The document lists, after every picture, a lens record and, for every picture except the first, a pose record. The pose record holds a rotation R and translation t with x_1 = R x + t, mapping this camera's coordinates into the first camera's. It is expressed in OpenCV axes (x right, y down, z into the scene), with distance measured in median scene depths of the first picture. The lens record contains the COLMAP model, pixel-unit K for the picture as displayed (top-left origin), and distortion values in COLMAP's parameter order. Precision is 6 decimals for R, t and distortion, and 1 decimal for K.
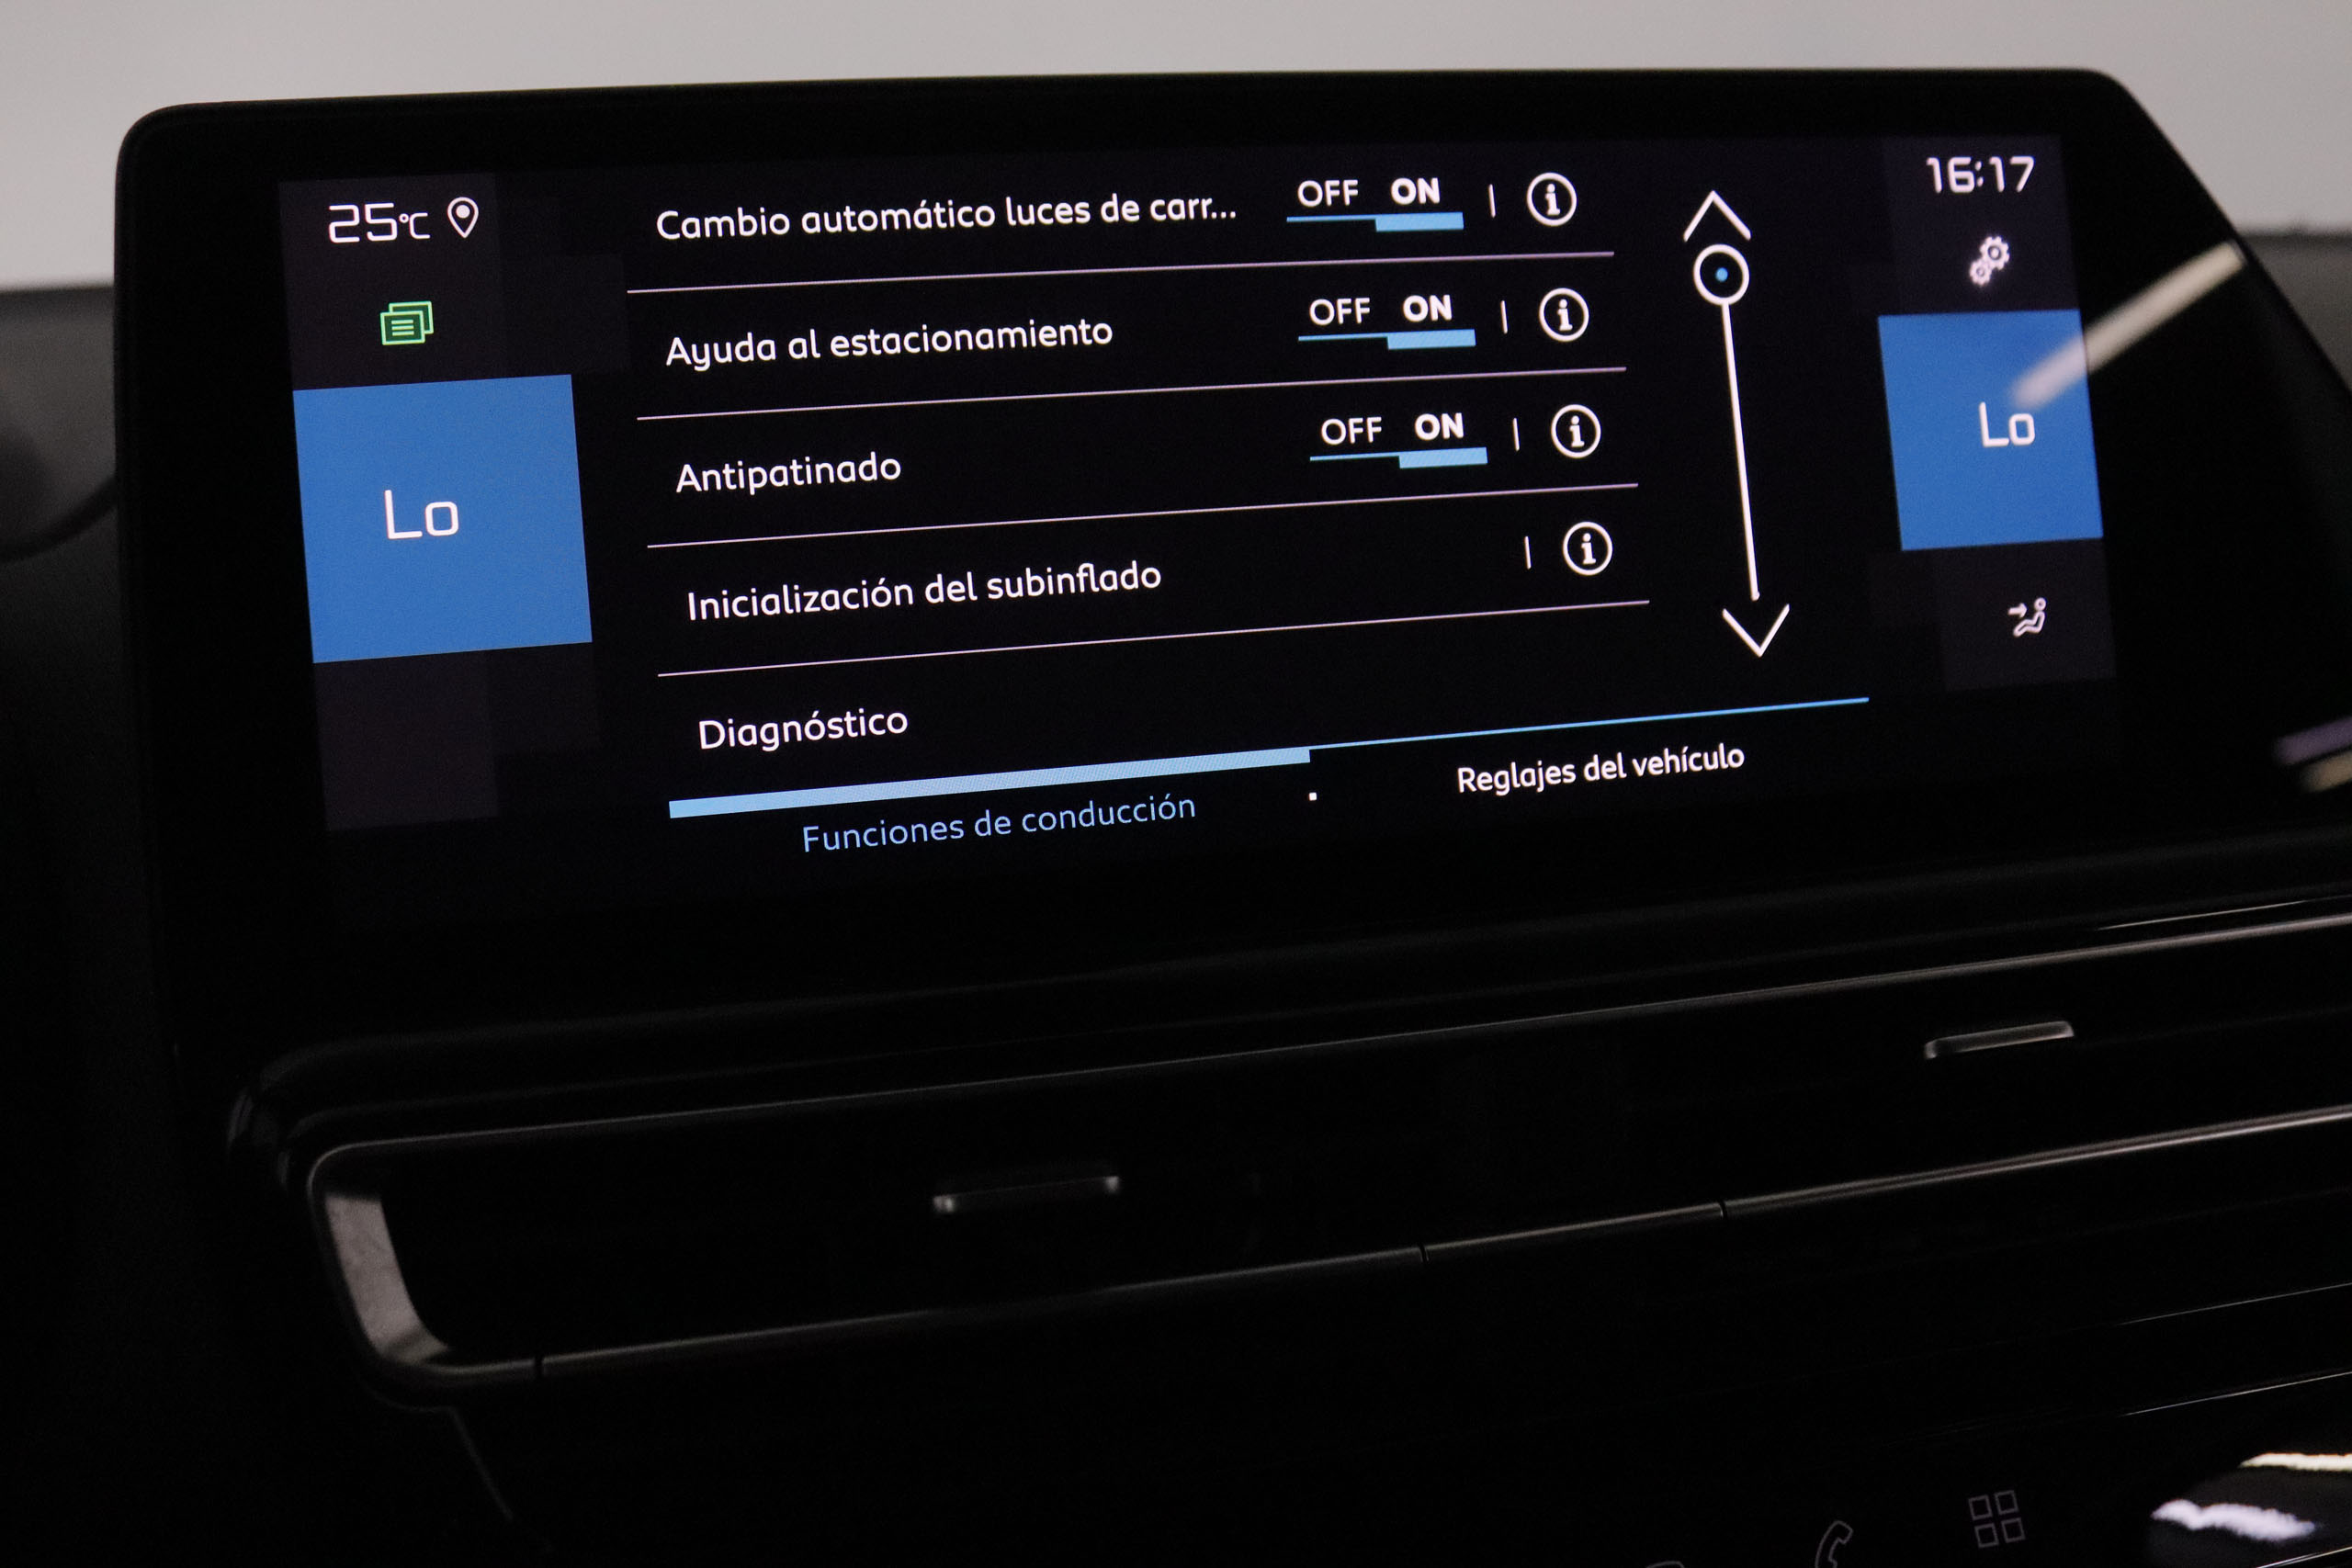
lens RADIAL K [[2373.7, 0, 1174.5], [0, 2373.7, 782.7], [0, 0, 1]] dist [-0.098196, 0.000000]
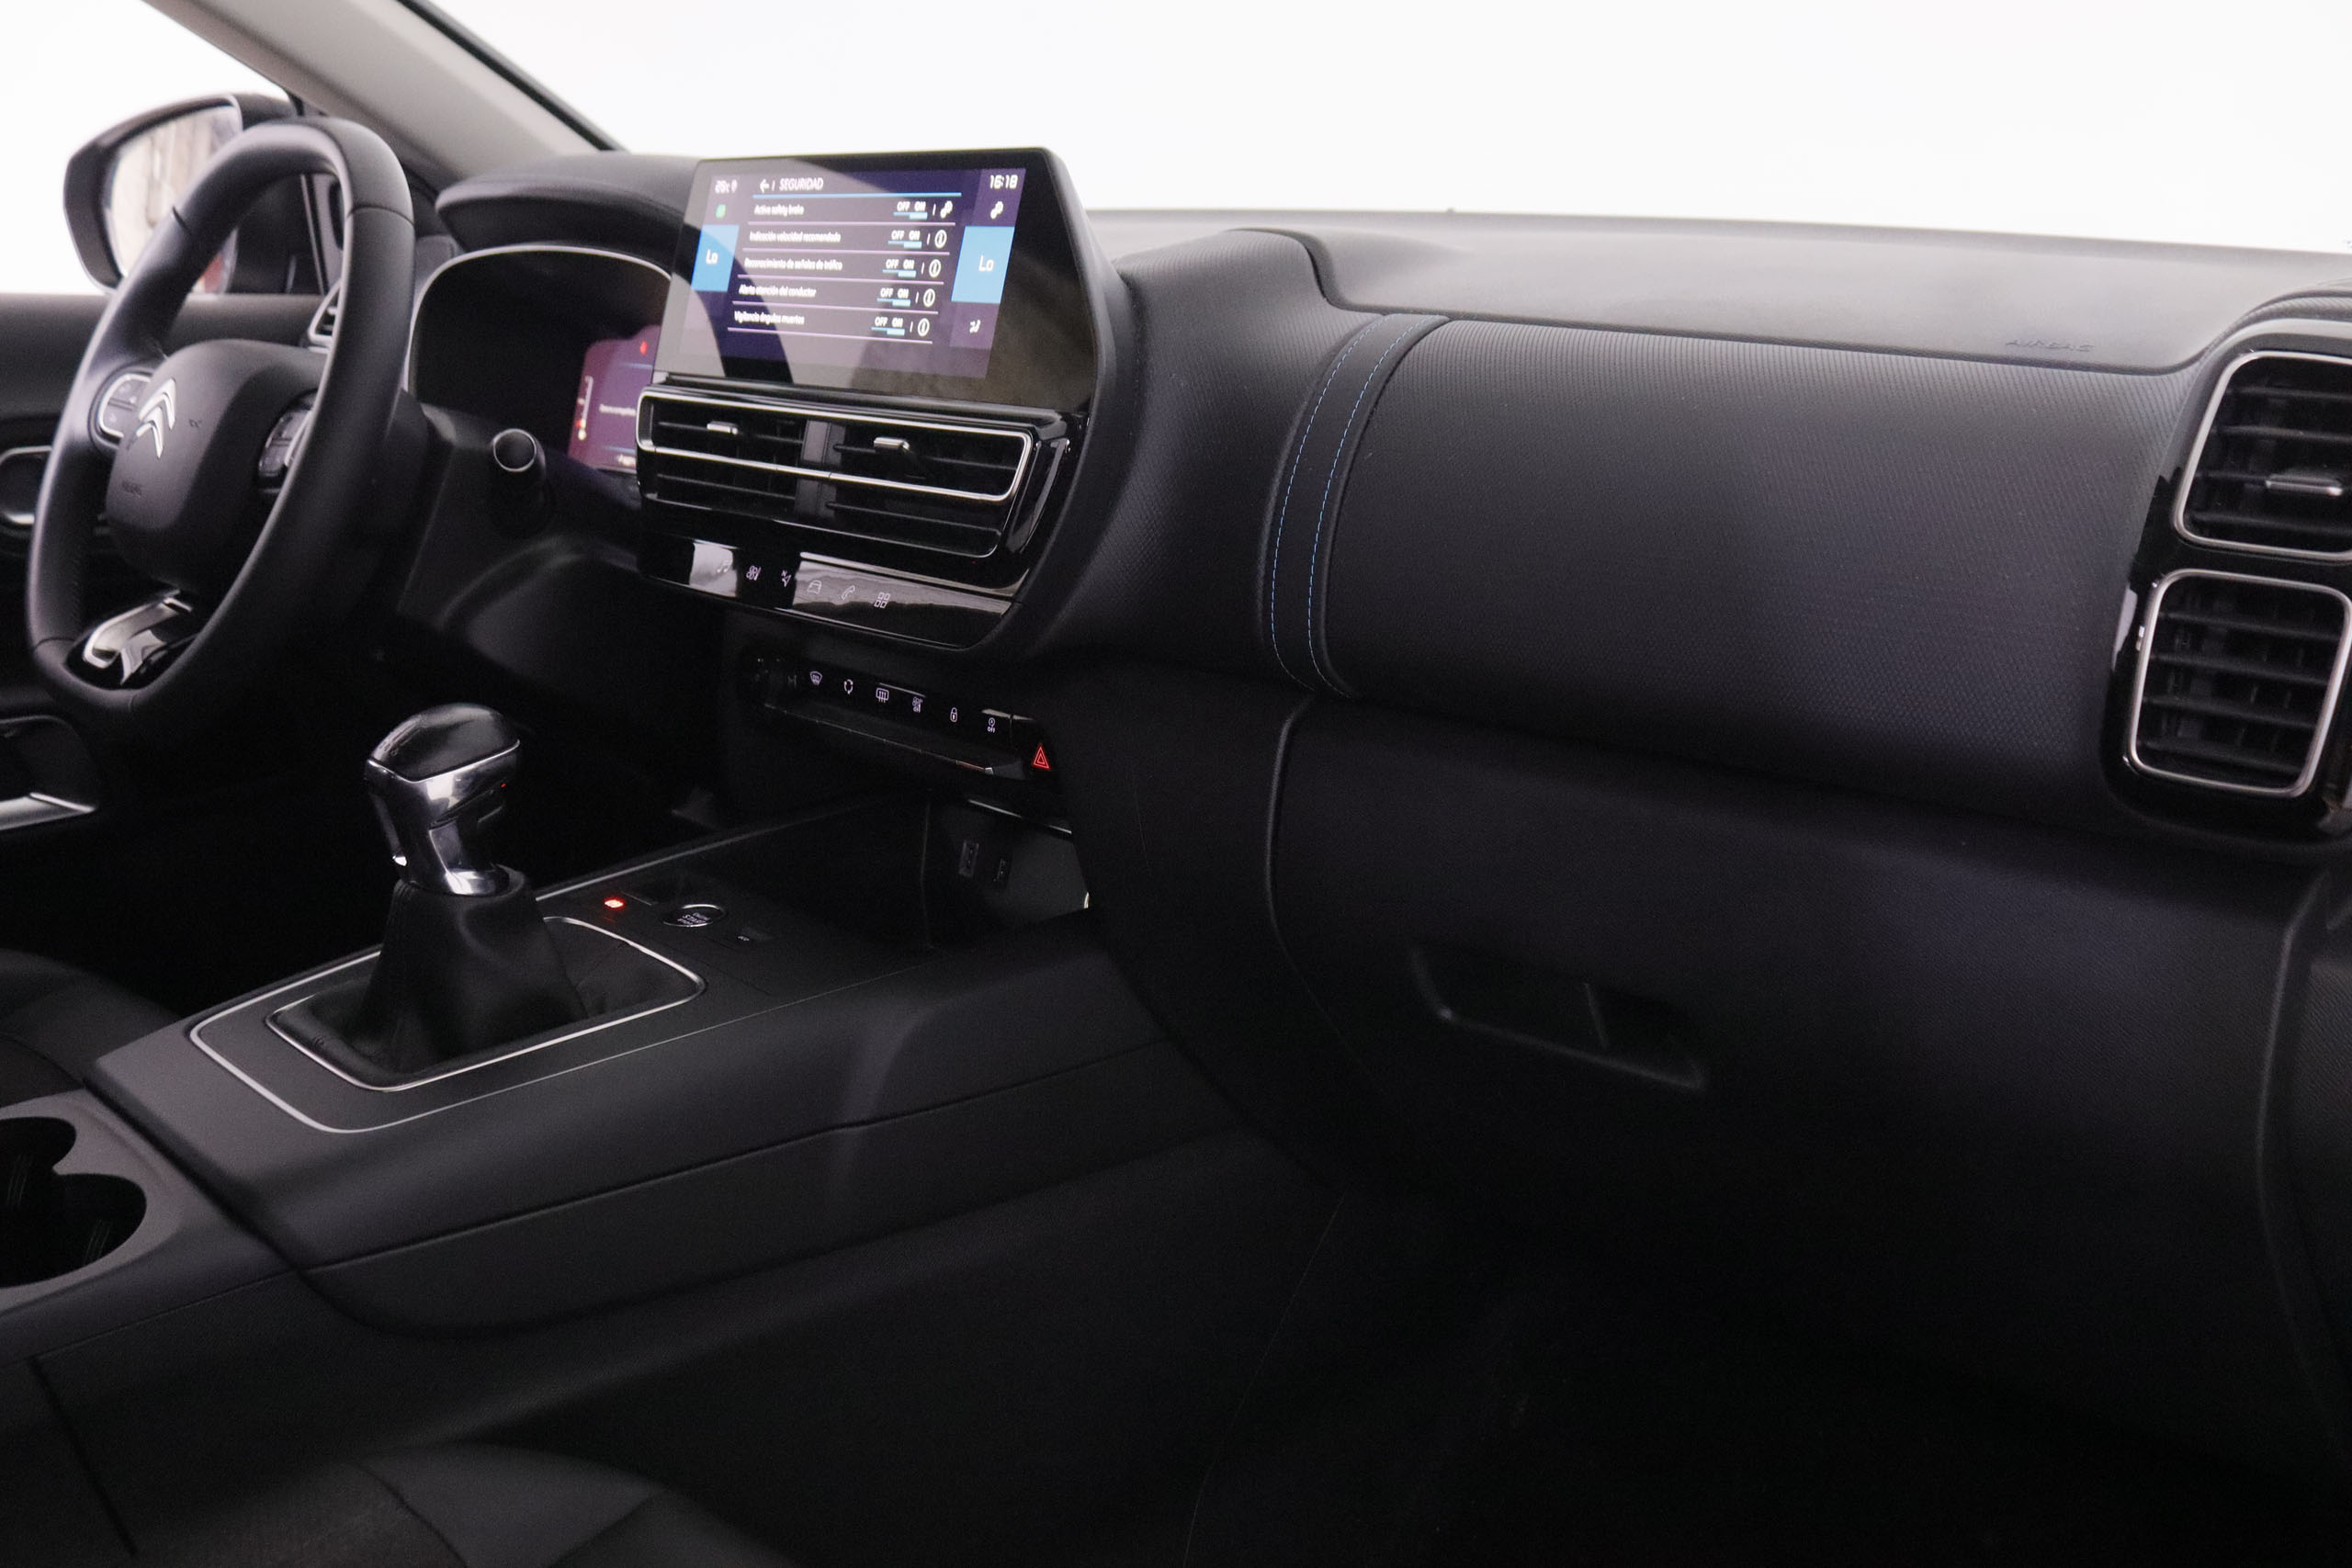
lens RADIAL K [[2119.2, 0, 1170.9], [0, 2119.2, 692.9], [0, 0, 1]] dist [-0.097823, -0.000832]
pose [[0.511846, 0.220808, -0.830215, 3.236412], [-0.230839, 0.966212, 0.114661, 0.017797], [0.827482, 0.132957, 0.545523, -0.250188]]
